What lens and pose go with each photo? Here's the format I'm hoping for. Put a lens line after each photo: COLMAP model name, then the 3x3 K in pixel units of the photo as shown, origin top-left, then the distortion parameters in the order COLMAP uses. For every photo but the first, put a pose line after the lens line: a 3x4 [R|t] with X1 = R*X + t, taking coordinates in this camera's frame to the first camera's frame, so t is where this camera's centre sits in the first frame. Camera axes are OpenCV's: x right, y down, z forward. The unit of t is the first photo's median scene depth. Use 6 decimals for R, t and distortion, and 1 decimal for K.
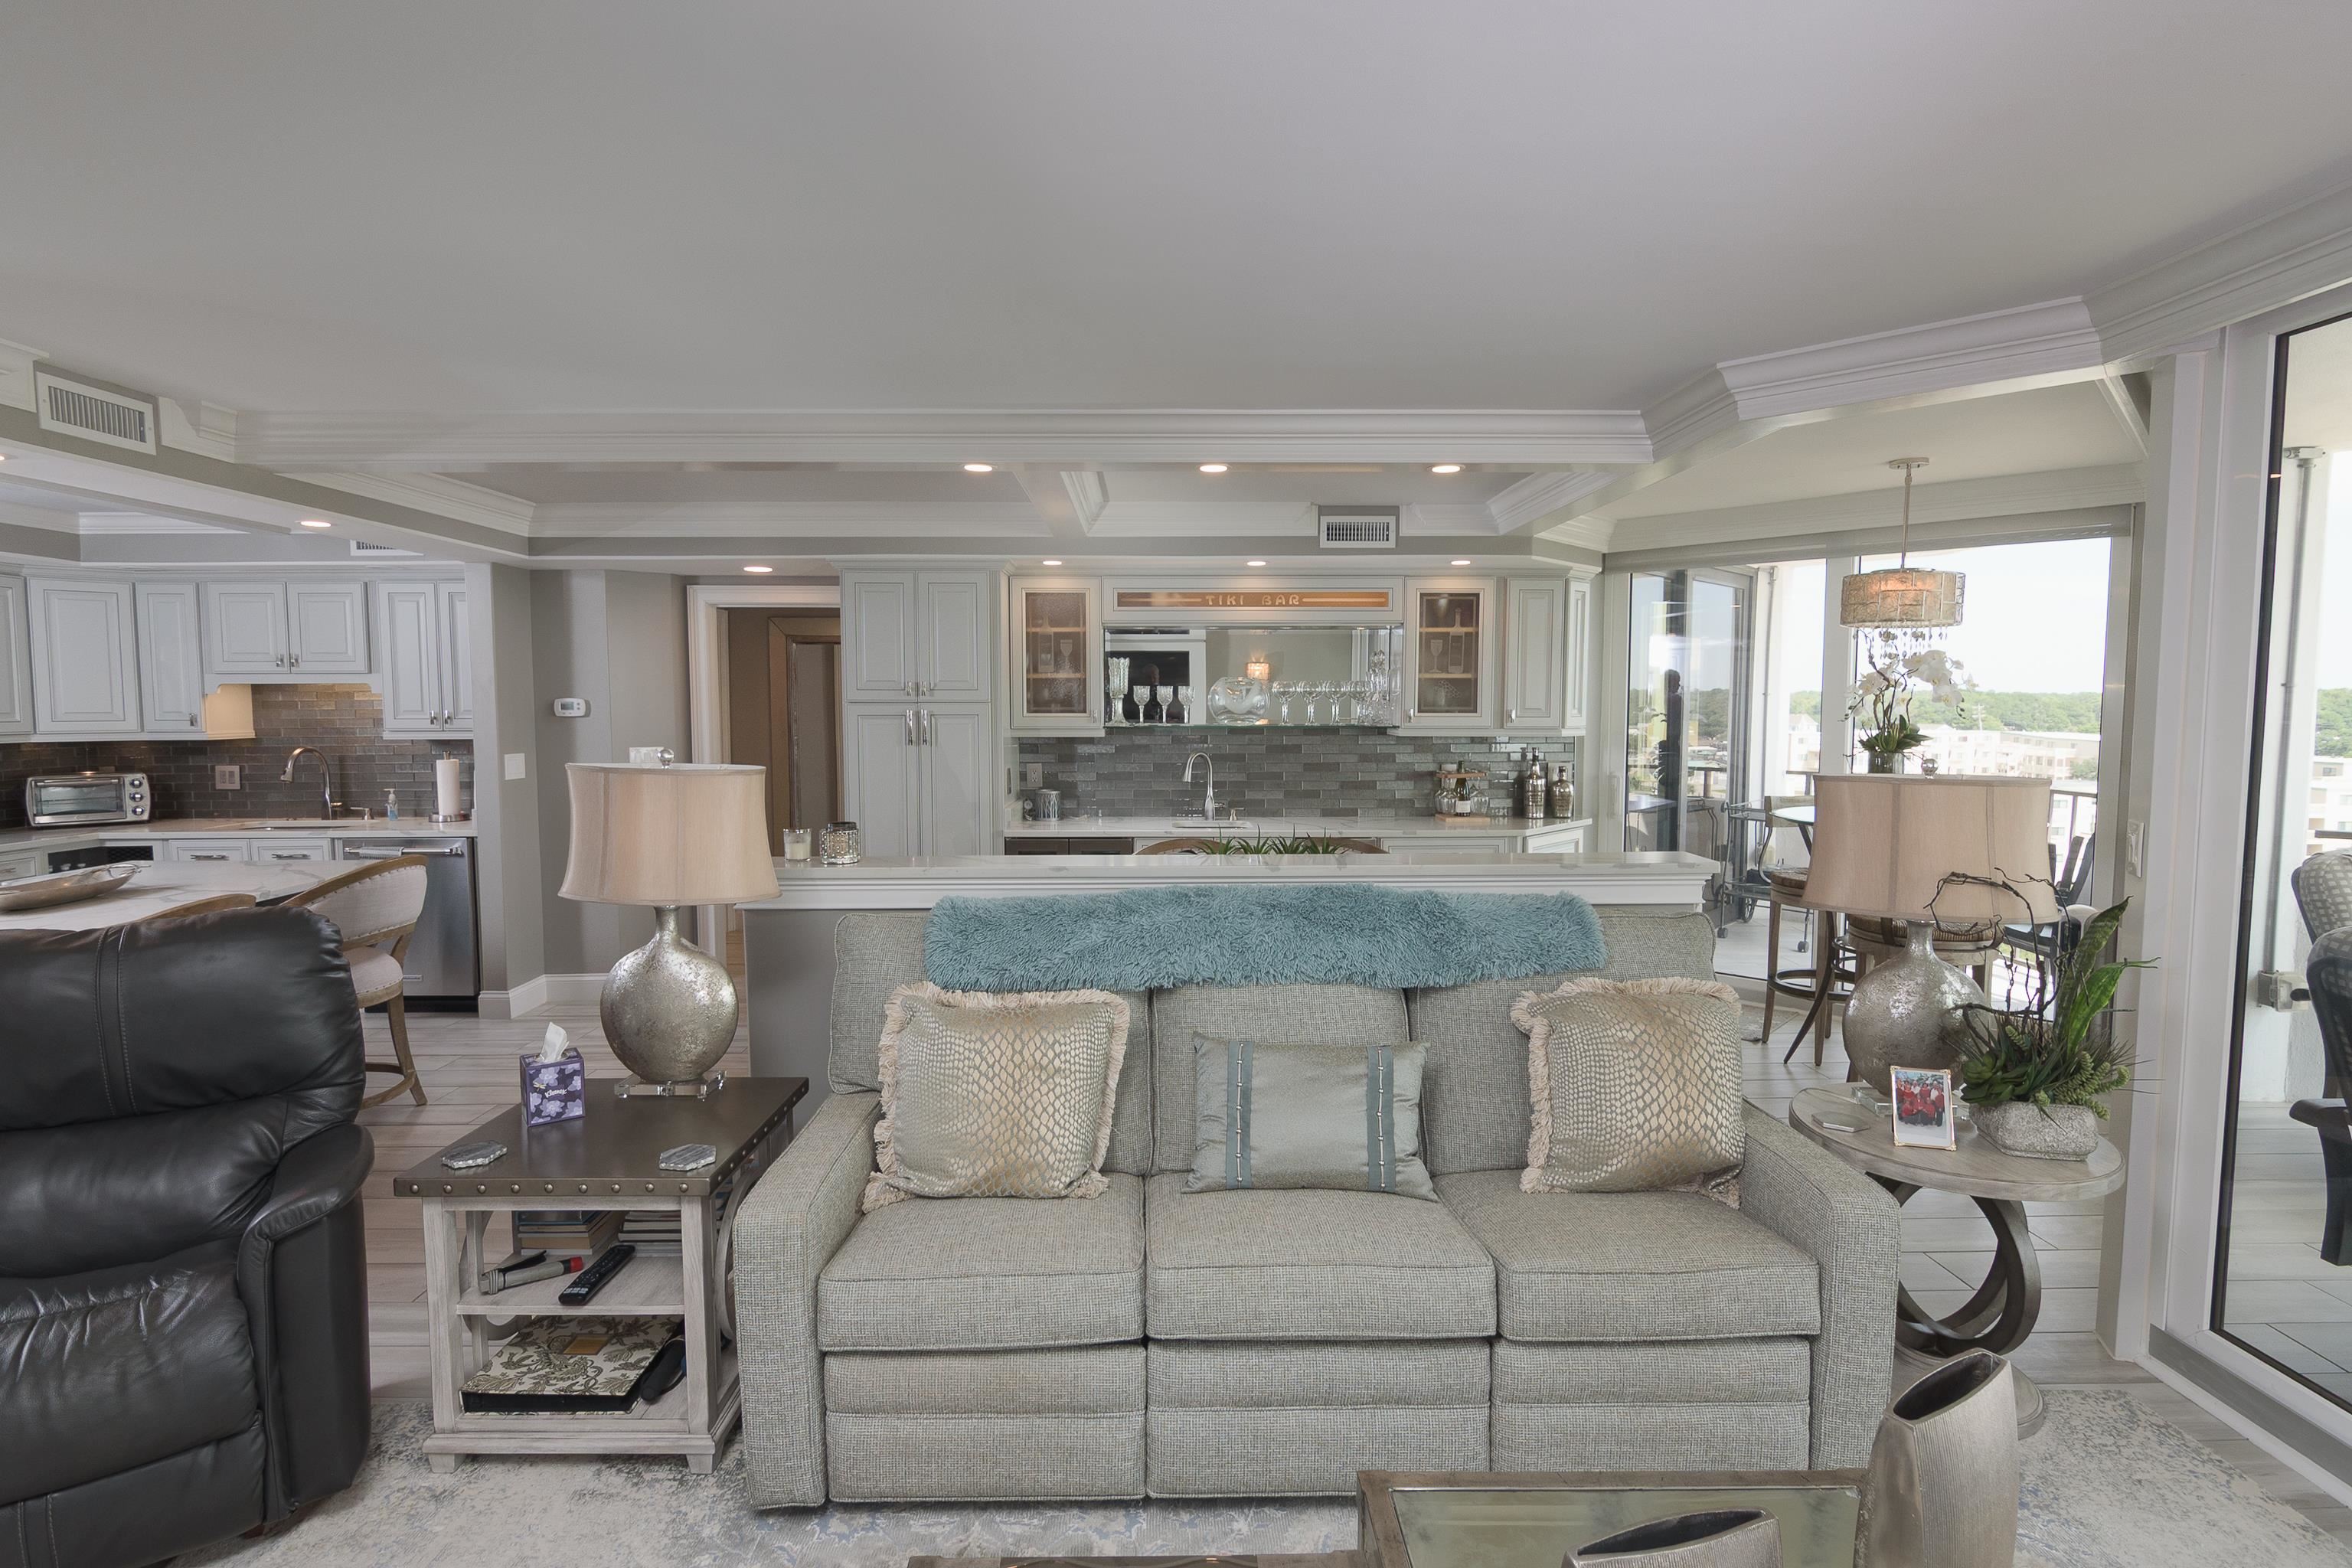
lens RADIAL K [[1134.0, 0, 1171.6], [0, 1134.0, 779.3], [0, 0, 1]] dist [-0.002357, -0.007737]
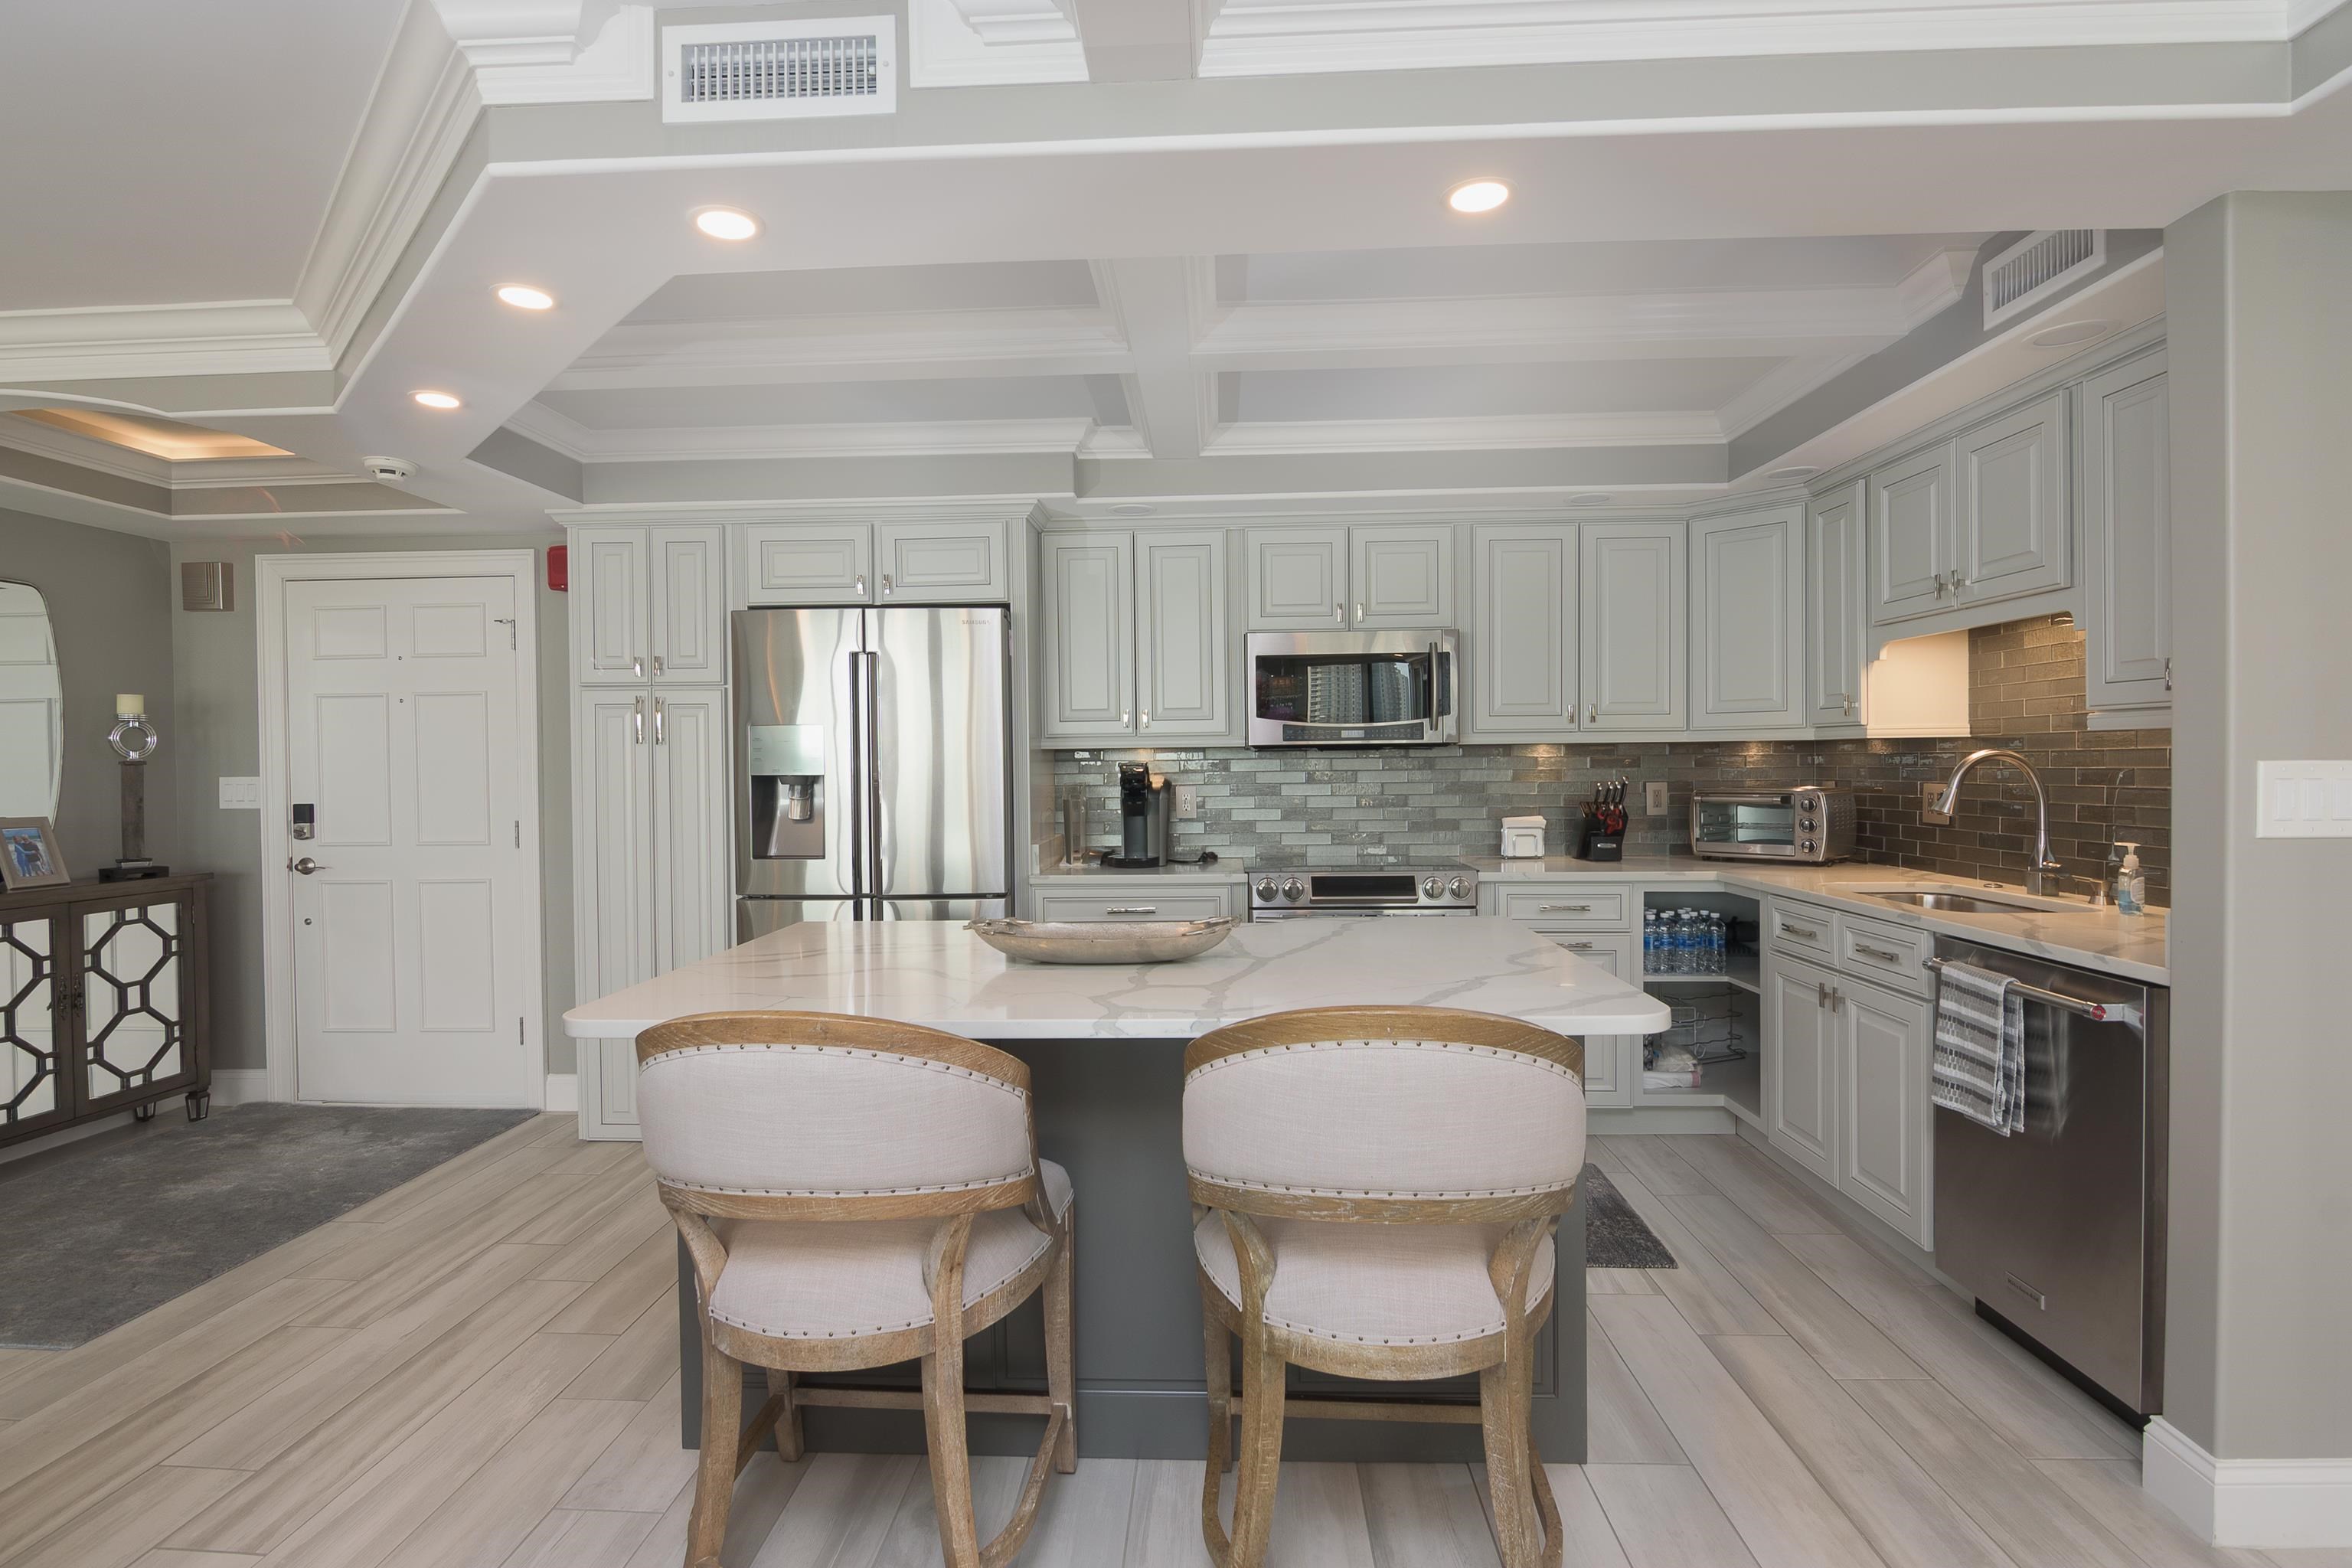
lens RADIAL K [[1134.0, 0, 1171.6], [0, 1134.0, 779.3], [0, 0, 1]] dist [-0.002357, -0.007737]
pose [[-0.057393, 0.017660, -0.998195, -0.532090], [-0.056181, 0.998202, 0.020890, -0.011128], [0.996770, 0.057278, -0.056297, 1.551950]]
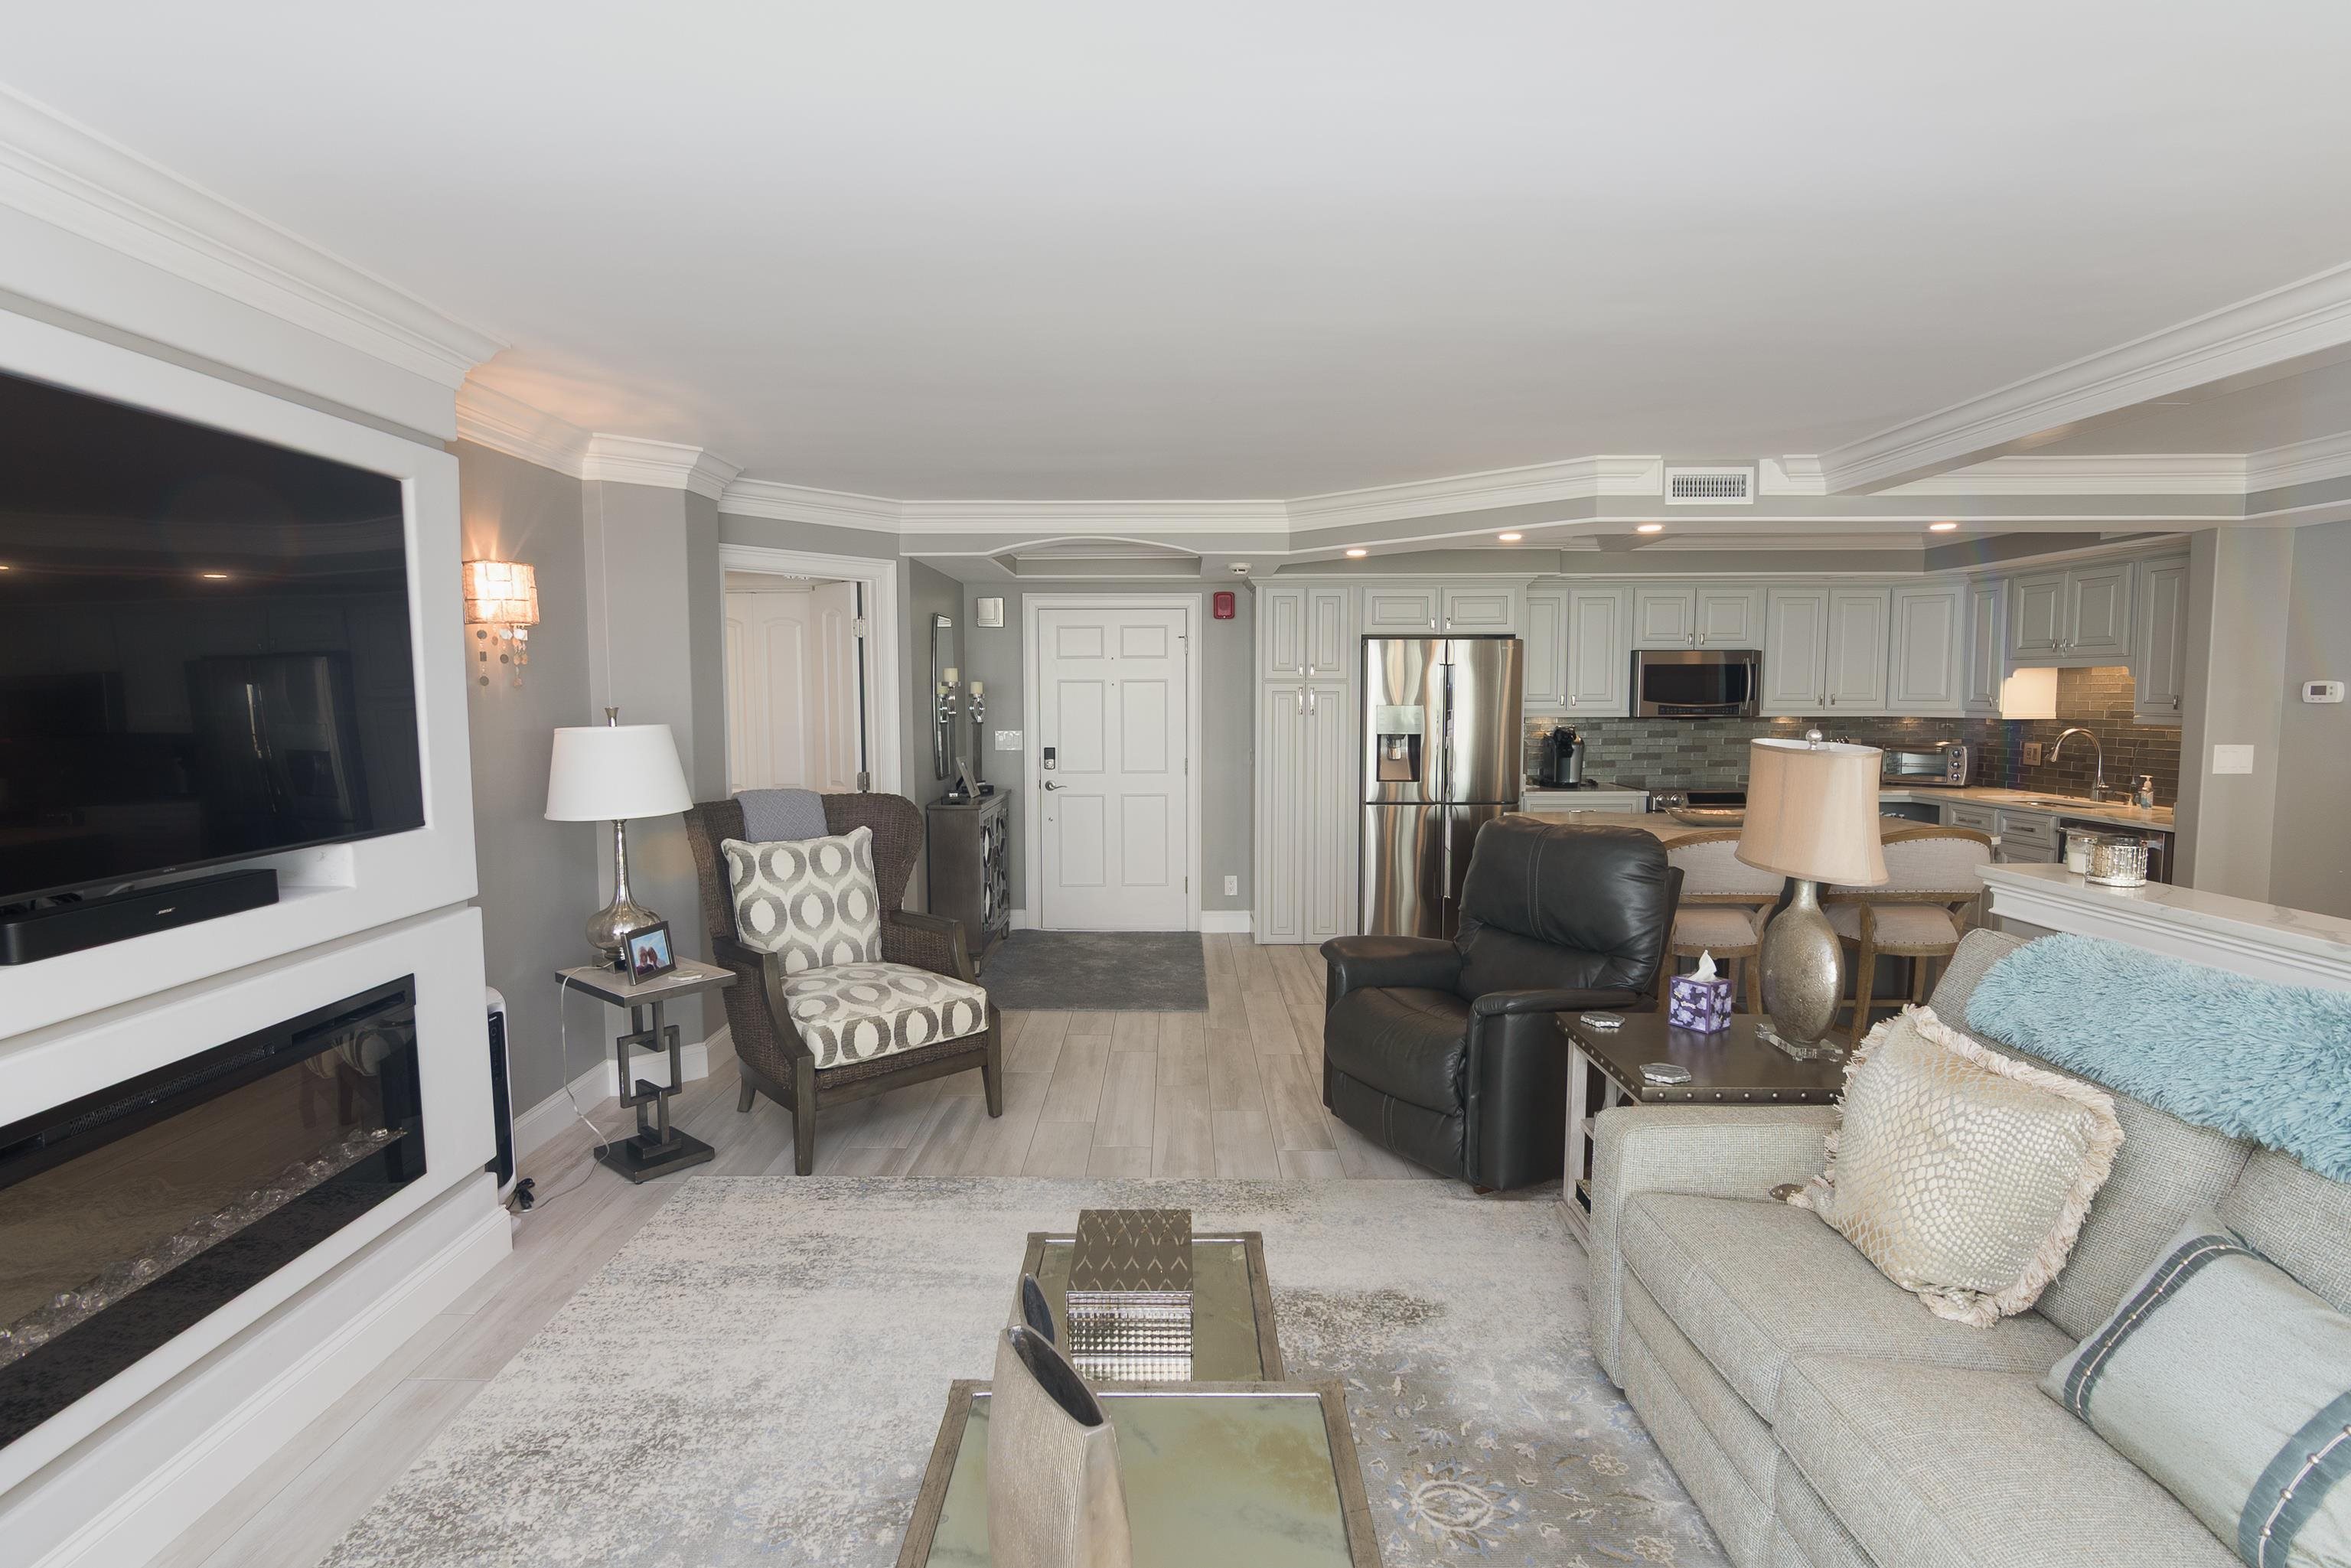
lens RADIAL K [[1133.5, 0, 1171.1], [0, 1133.5, 779.3], [0, 0, 1]] dist [-0.002357, -0.007737]
pose [[-0.014143, 0.078868, -0.996785, 0.665711], [-0.063552, 0.994798, 0.079612, -0.028321], [0.997878, 0.064474, -0.009057, 0.435578]]
